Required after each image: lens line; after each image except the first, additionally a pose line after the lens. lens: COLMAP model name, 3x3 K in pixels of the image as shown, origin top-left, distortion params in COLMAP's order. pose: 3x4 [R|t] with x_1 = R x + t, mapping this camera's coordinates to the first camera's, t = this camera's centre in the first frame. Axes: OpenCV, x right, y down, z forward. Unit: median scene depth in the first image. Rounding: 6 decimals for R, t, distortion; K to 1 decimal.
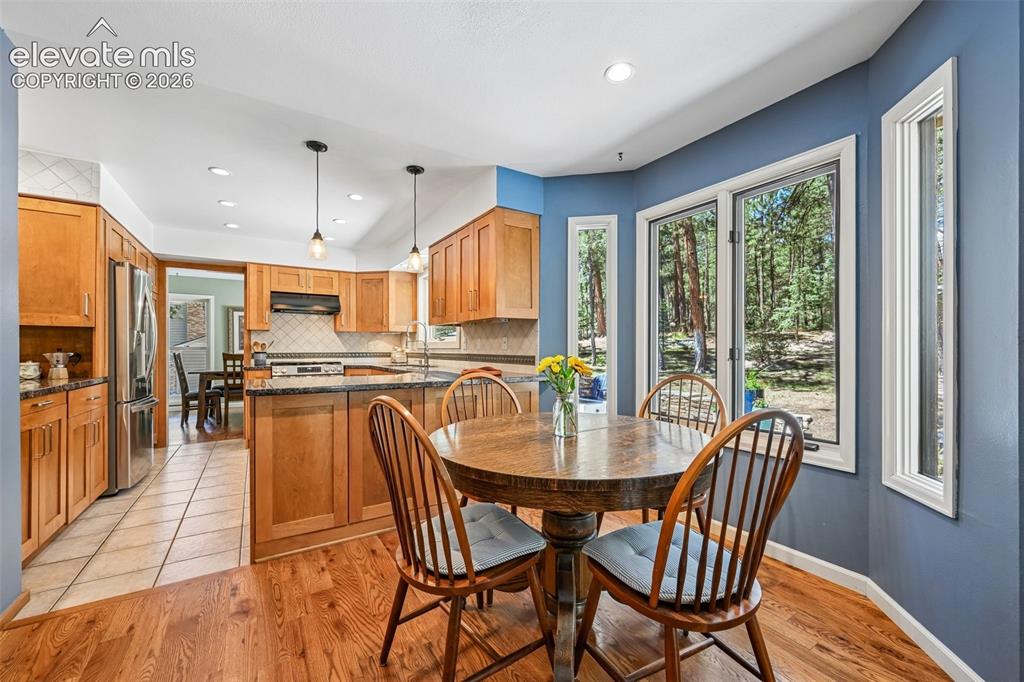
lens RADIAL K [[406.2, 0, 514.2], [0, 406.2, 348.0], [0, 0, 1]] dist [0.000140, 0.000444]
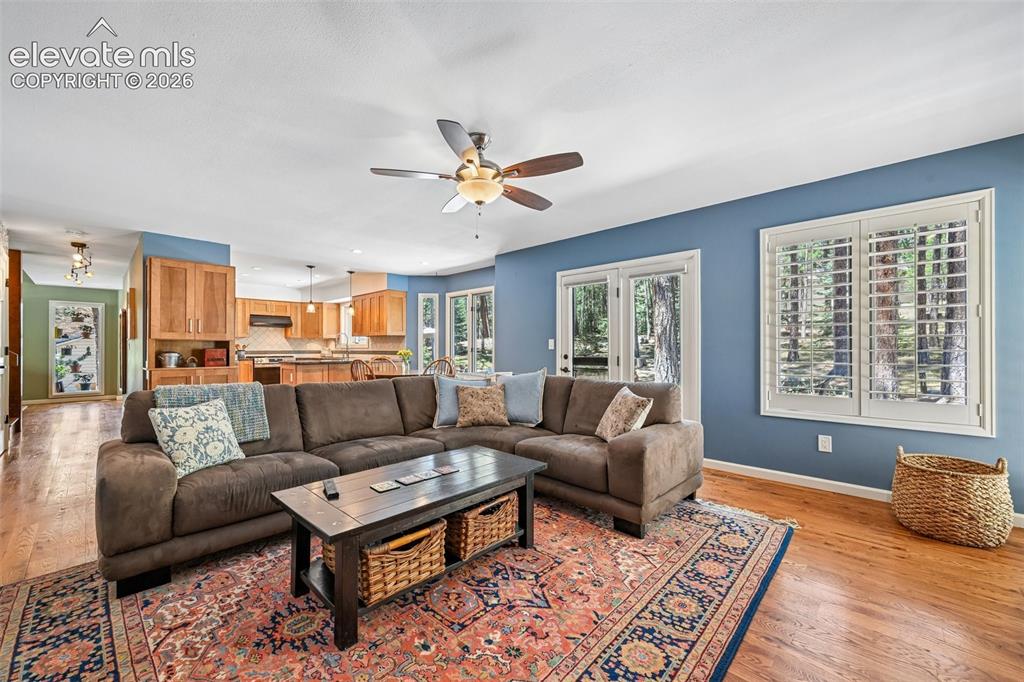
lens RADIAL K [[406.2, 0, 510.4], [0, 406.2, 341.9], [0, 0, 1]] dist [0.000140, 0.000444]
pose [[0.972983, 0.002106, 0.230867, 0.094372], [0.001104, 0.999904, -0.013776, -0.000809], [-0.230874, 0.013659, 0.972888, -1.256540]]
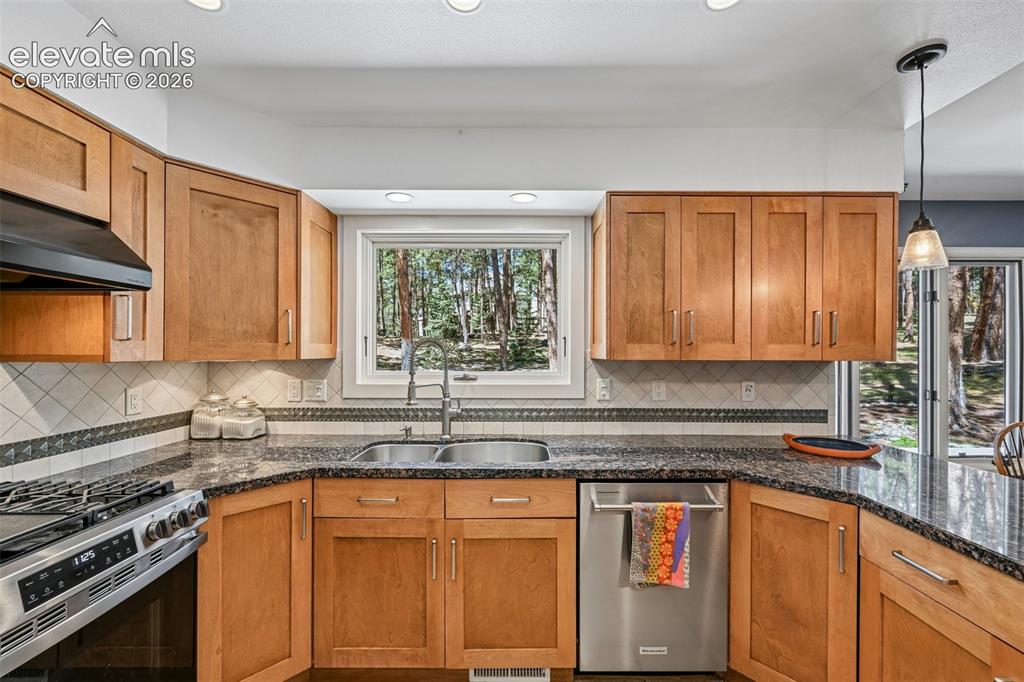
lens RADIAL K [[406.2, 0, 514.7], [0, 406.2, 350.7], [0, 0, 1]] dist [0.000140, 0.000444]
pose [[0.533802, 0.001790, 0.845608, -0.771892], [-0.004973, 0.999987, 0.001022, -0.075134], [-0.845595, -0.004751, 0.533804, 0.973583]]
